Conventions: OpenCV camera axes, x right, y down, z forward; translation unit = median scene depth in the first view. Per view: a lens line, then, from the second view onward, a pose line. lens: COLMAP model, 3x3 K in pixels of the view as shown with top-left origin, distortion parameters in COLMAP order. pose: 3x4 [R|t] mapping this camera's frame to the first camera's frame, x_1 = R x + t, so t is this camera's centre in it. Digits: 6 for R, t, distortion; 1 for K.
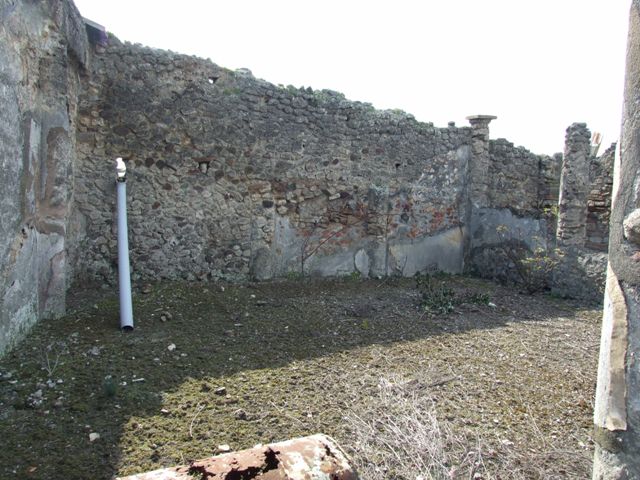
lens RADIAL K [[513.2, 0, 319.8], [0, 513.2, 231.0], [0, 0, 1]] dist [-0.059859, 0.066945]
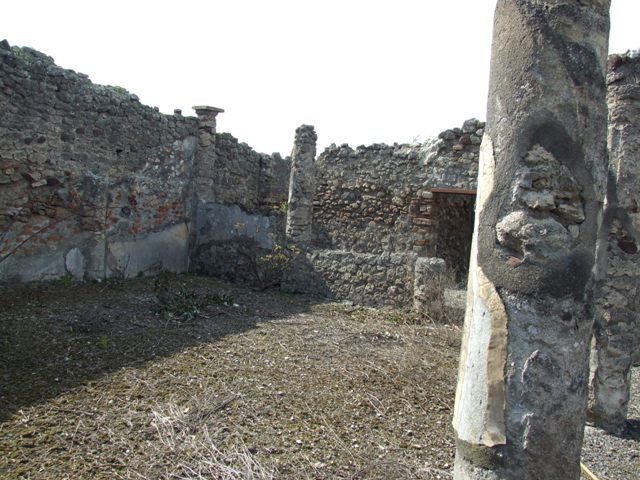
lens RADIAL K [[513.2, 0, 319.8], [0, 513.2, 231.0], [0, 0, 1]] dist [-0.059859, 0.066945]
pose [[0.830863, 0.004301, 0.556461, -0.049114], [-0.010359, 0.999916, 0.007739, -0.002596], [-0.556381, -0.012195, 0.830838, 0.091082]]
